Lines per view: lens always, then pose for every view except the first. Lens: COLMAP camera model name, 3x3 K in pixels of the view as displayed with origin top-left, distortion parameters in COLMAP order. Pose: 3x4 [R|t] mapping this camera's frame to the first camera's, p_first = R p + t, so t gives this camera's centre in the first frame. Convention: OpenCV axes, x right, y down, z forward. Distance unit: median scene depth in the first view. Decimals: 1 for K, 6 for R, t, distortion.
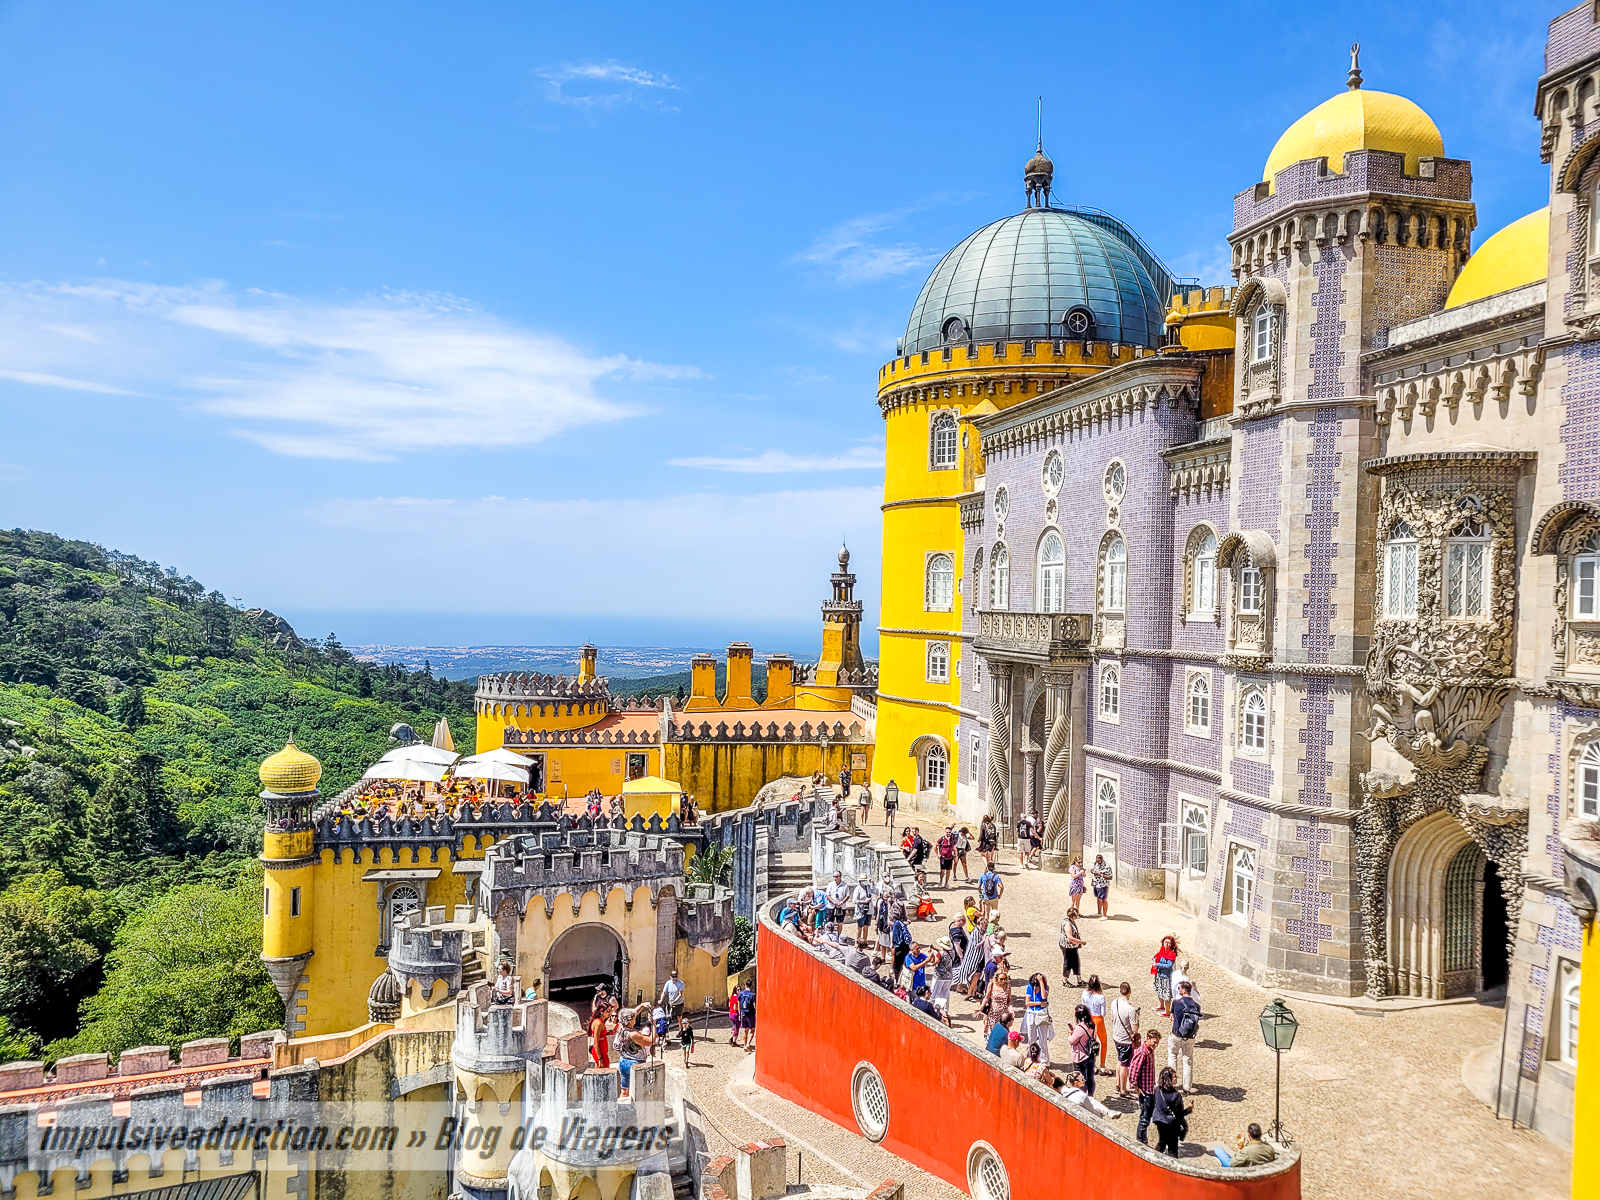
lens RADIAL K [[1225.8, 0, 799.1], [0, 1225.8, 602.2], [0, 0, 1]] dist [0.057612, -0.058513]
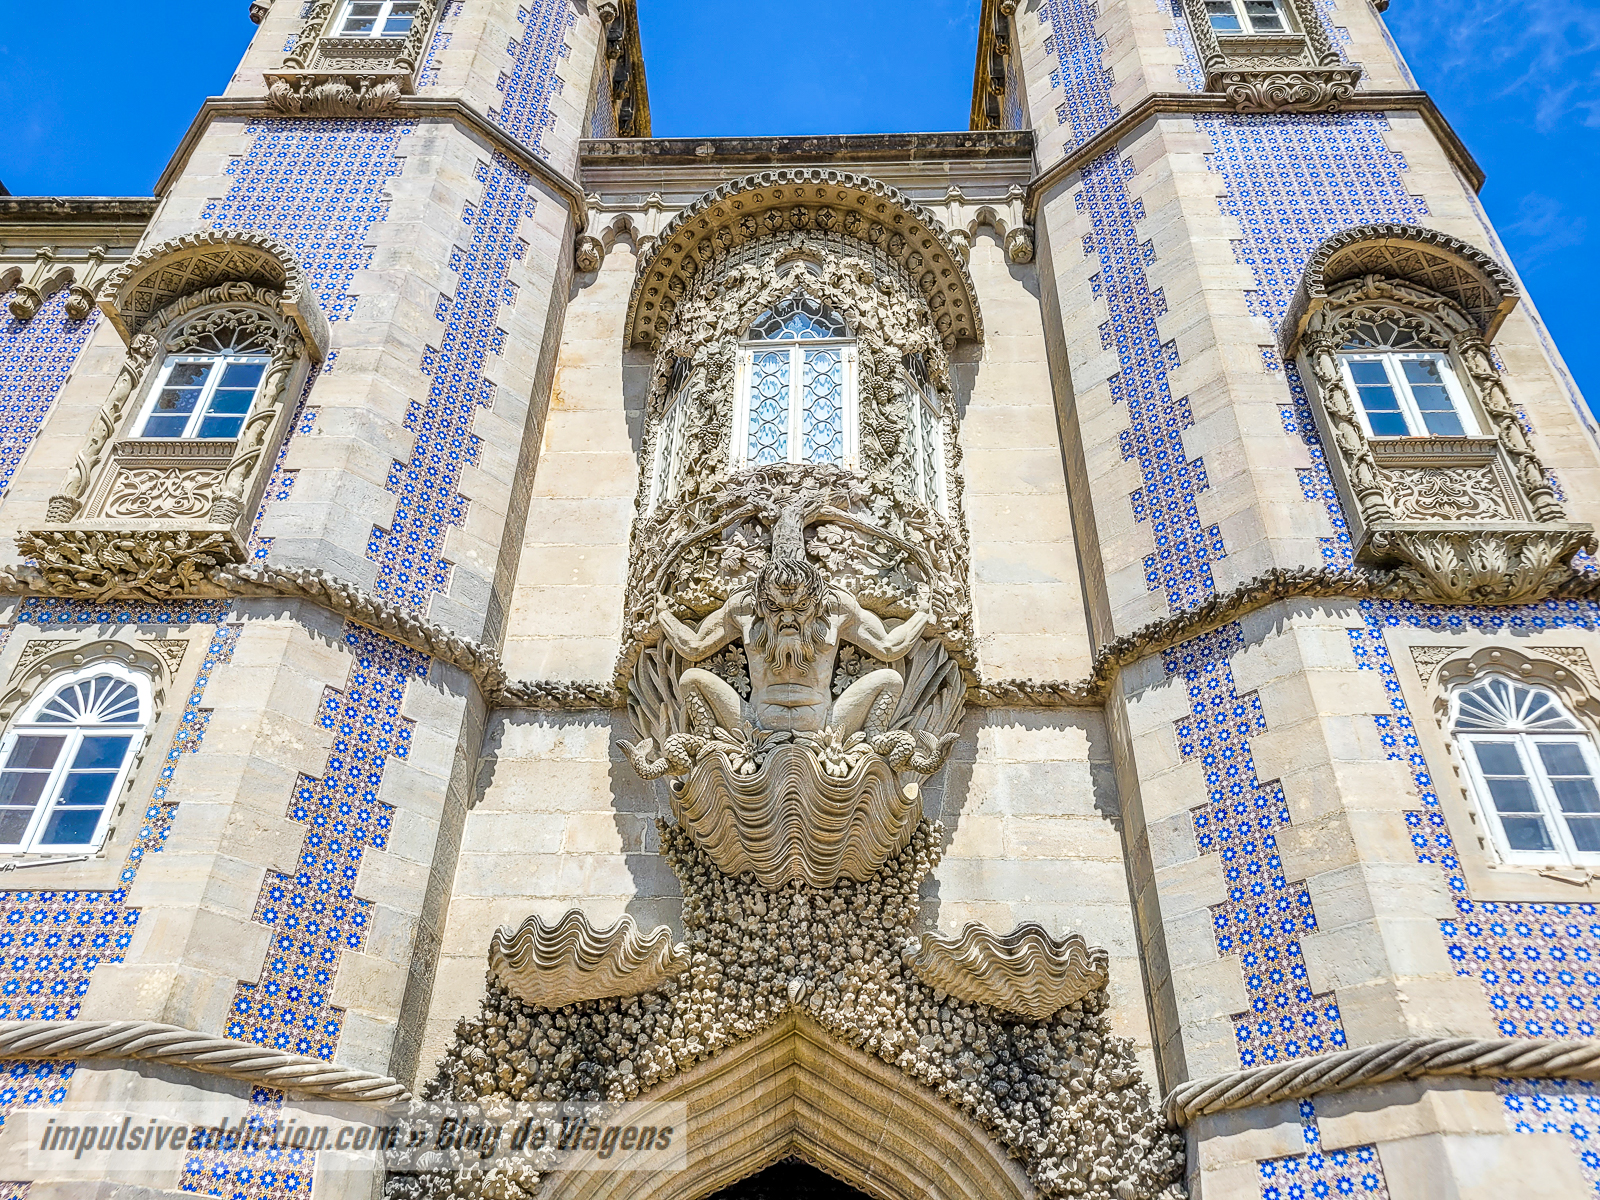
lens RADIAL K [[1225.8, 0, 799.1], [0, 1225.8, 600.1], [0, 0, 1]] dist [0.057612, -0.058513]
pose [[0.237507, 0.563532, 0.791216, 0.180013], [-0.001778, 0.814774, -0.579777, 0.237390], [-0.971384, 0.136294, 0.194517, 0.823029]]
